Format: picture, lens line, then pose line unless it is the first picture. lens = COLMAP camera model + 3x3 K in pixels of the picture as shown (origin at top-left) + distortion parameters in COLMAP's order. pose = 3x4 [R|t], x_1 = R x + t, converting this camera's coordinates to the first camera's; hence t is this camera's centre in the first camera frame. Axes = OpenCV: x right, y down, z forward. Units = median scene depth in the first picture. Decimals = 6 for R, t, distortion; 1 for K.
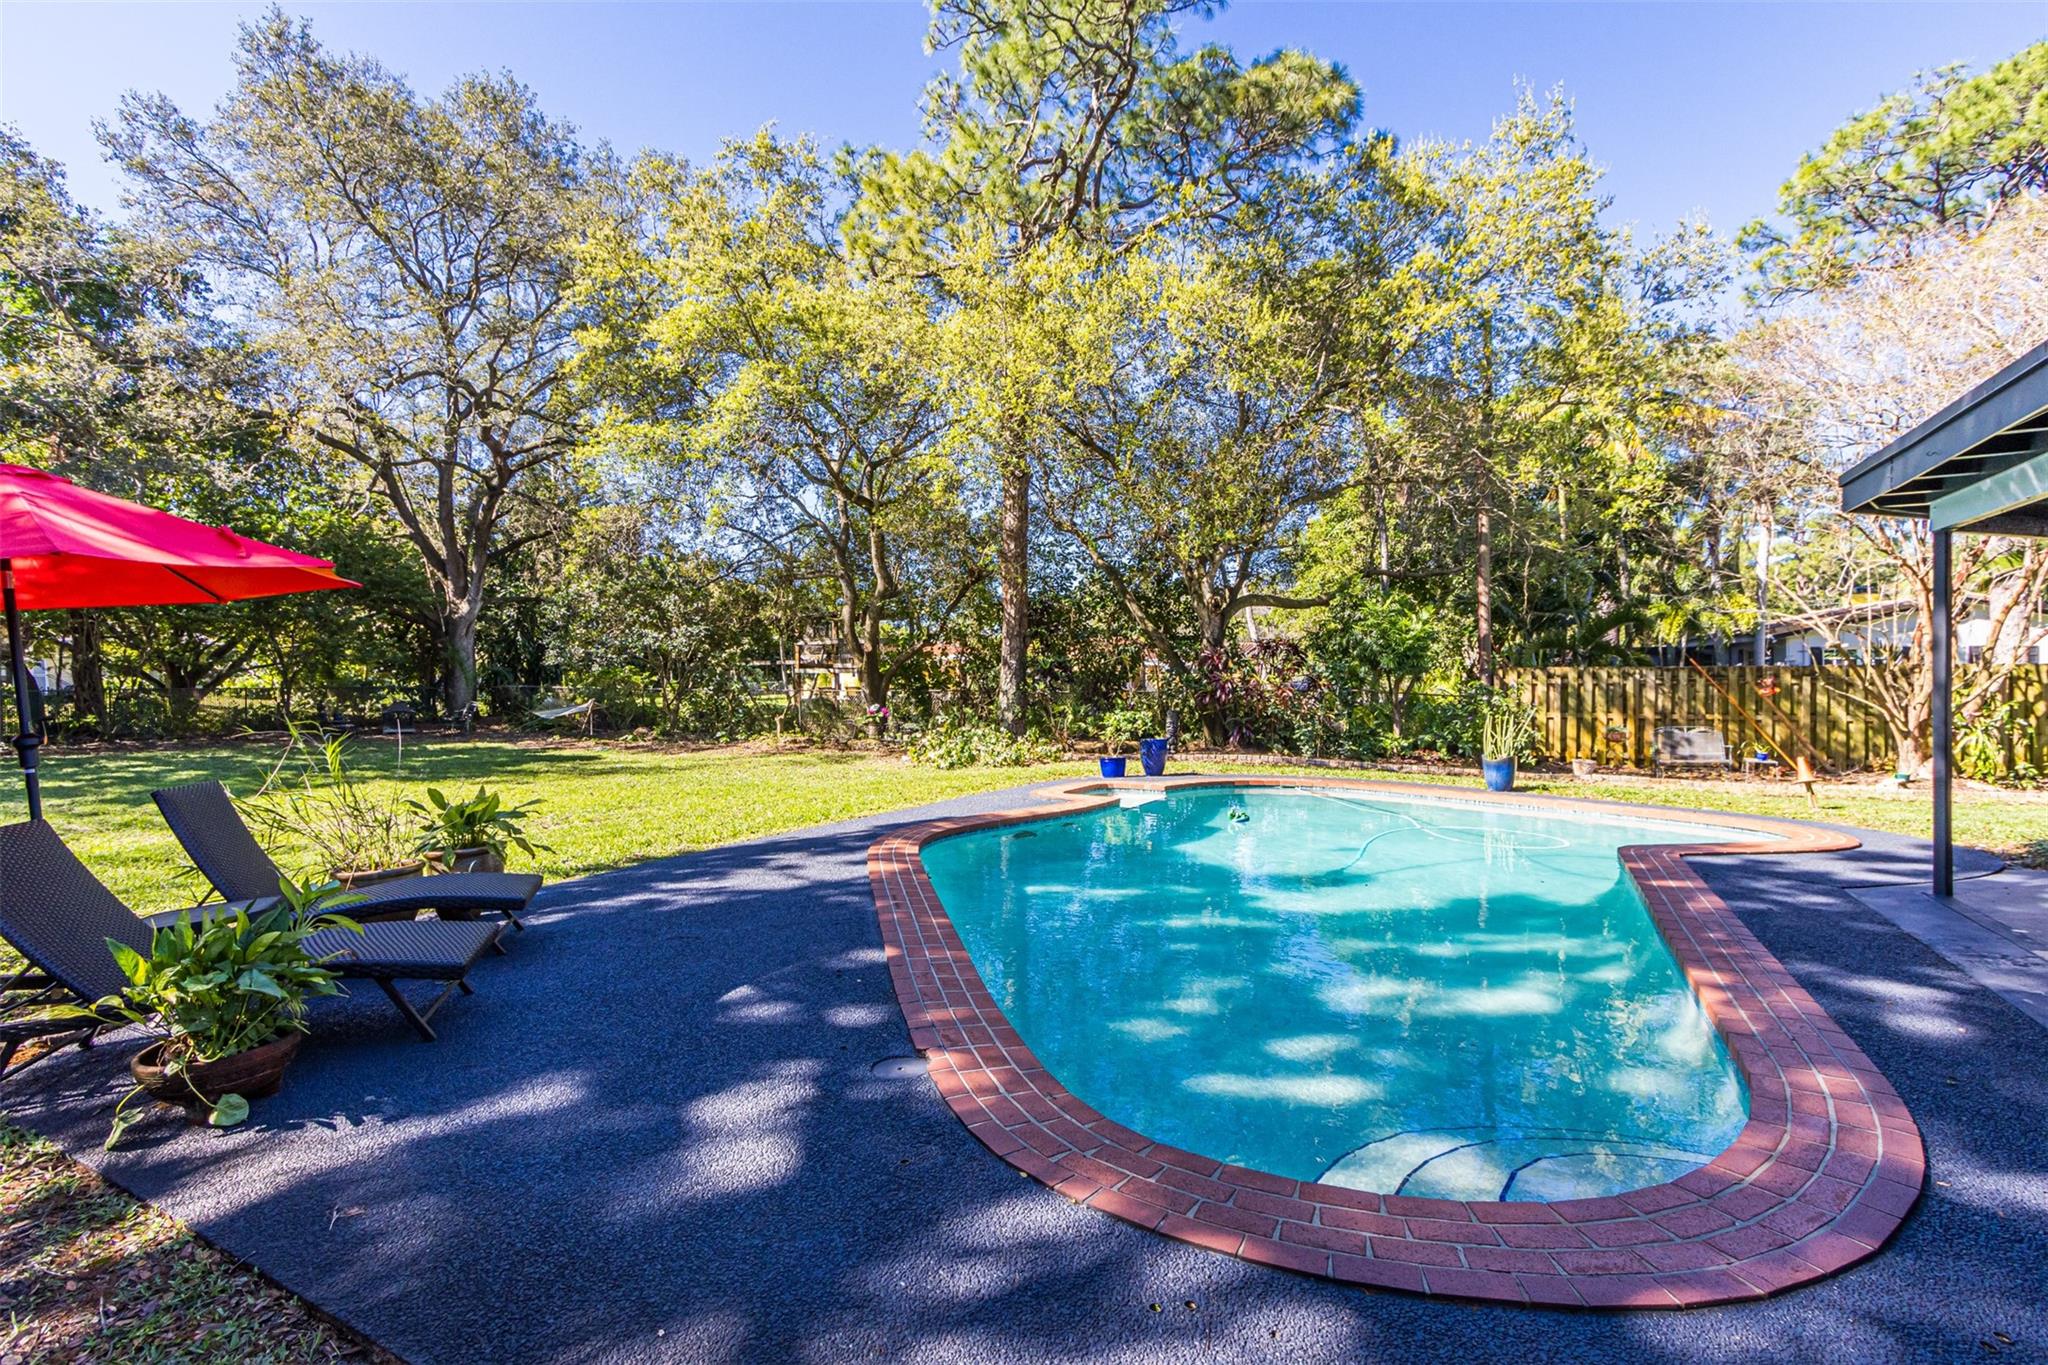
lens RADIAL K [[950.4, 0, 1026.2], [0, 950.4, 682.8], [0, 0, 1]] dist [0.002913, -0.000003]
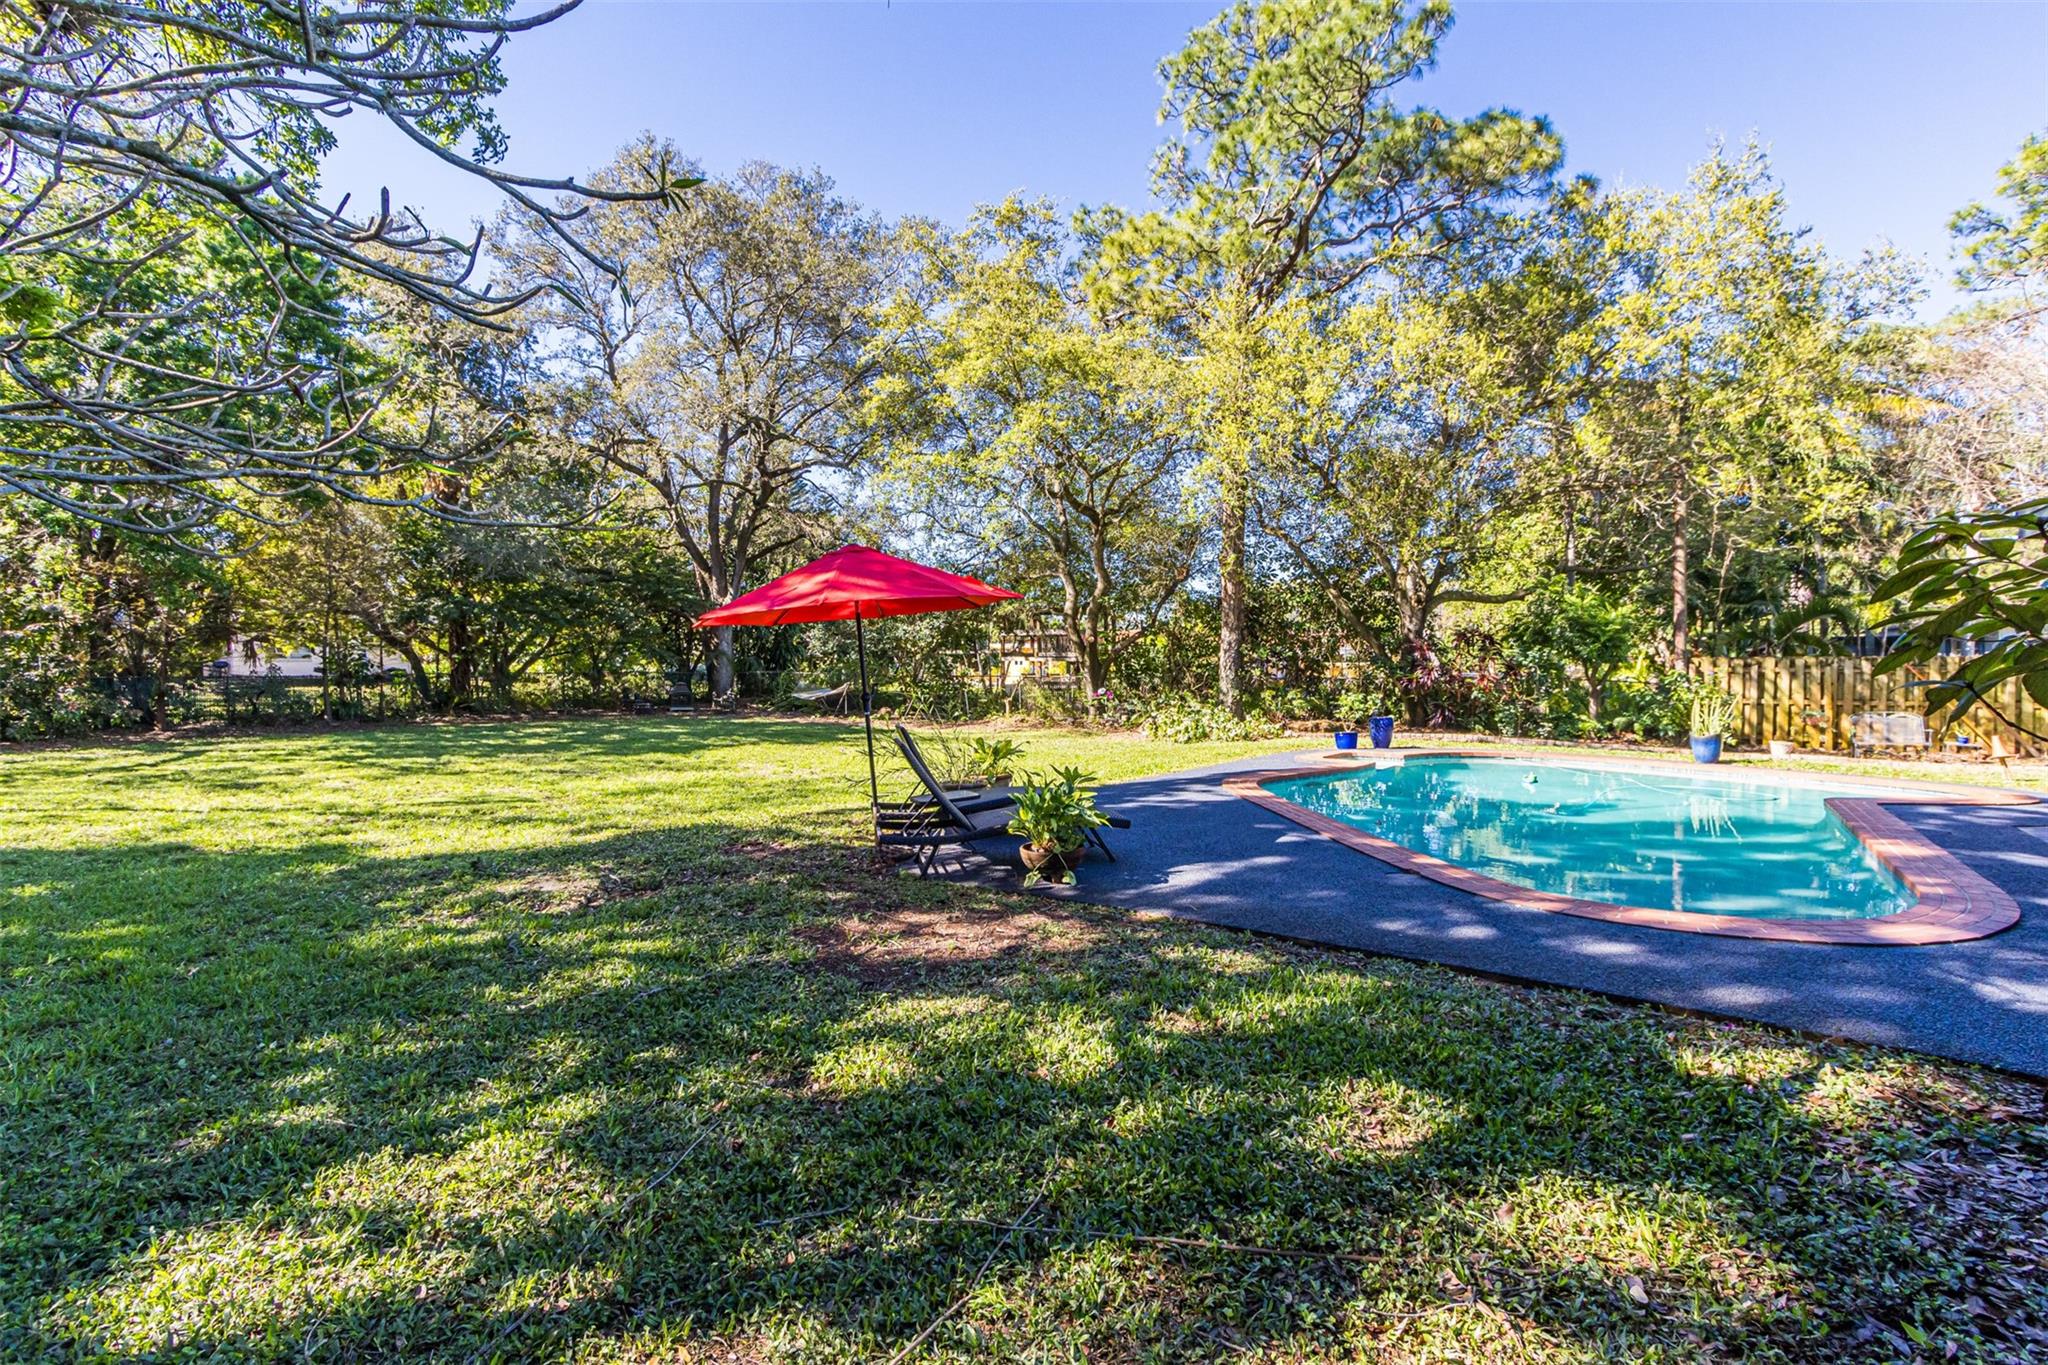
lens RADIAL K [[950.4, 0, 1025.5], [0, 950.4, 675.2], [0, 0, 1]] dist [0.002913, -0.000003]
pose [[0.991185, 0.003150, -0.132448, -0.120006], [-0.002311, 0.999976, 0.006483, -0.000038], [0.132465, -0.006120, 0.991169, -0.184805]]
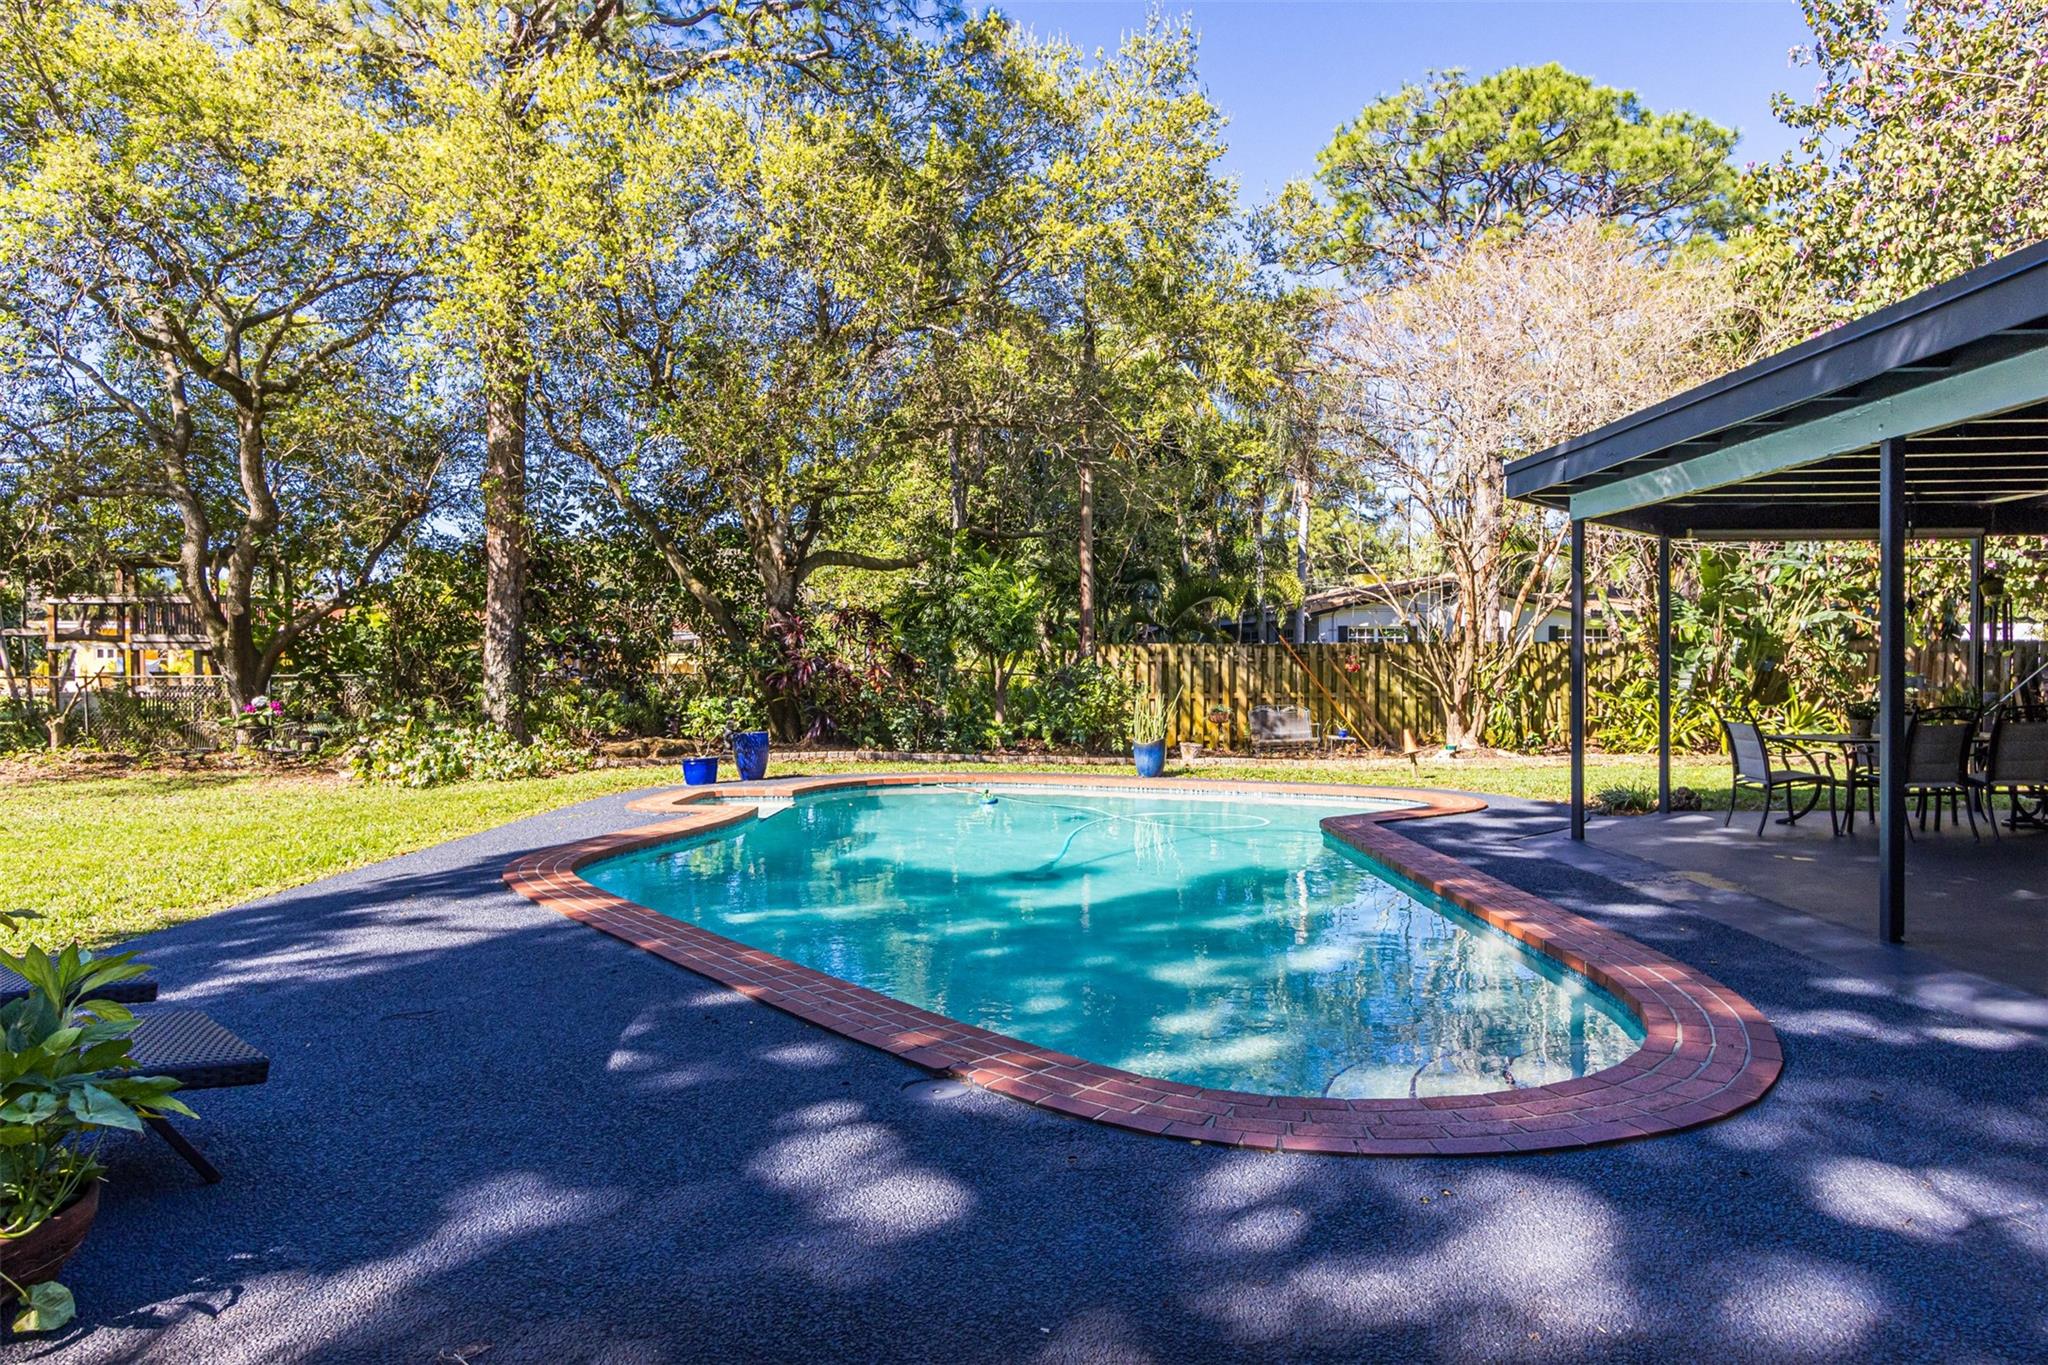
lens RADIAL K [[1253.0, 0, 1030.3], [0, 1253.0, 676.9], [0, 0, 1]] dist [0.008498, 0.003872]
pose [[0.884925, -0.007780, 0.465668, -0.114066], [0.003559, 0.999944, 0.009942, 0.003229], [-0.465719, -0.007140, 0.884904, -0.008075]]
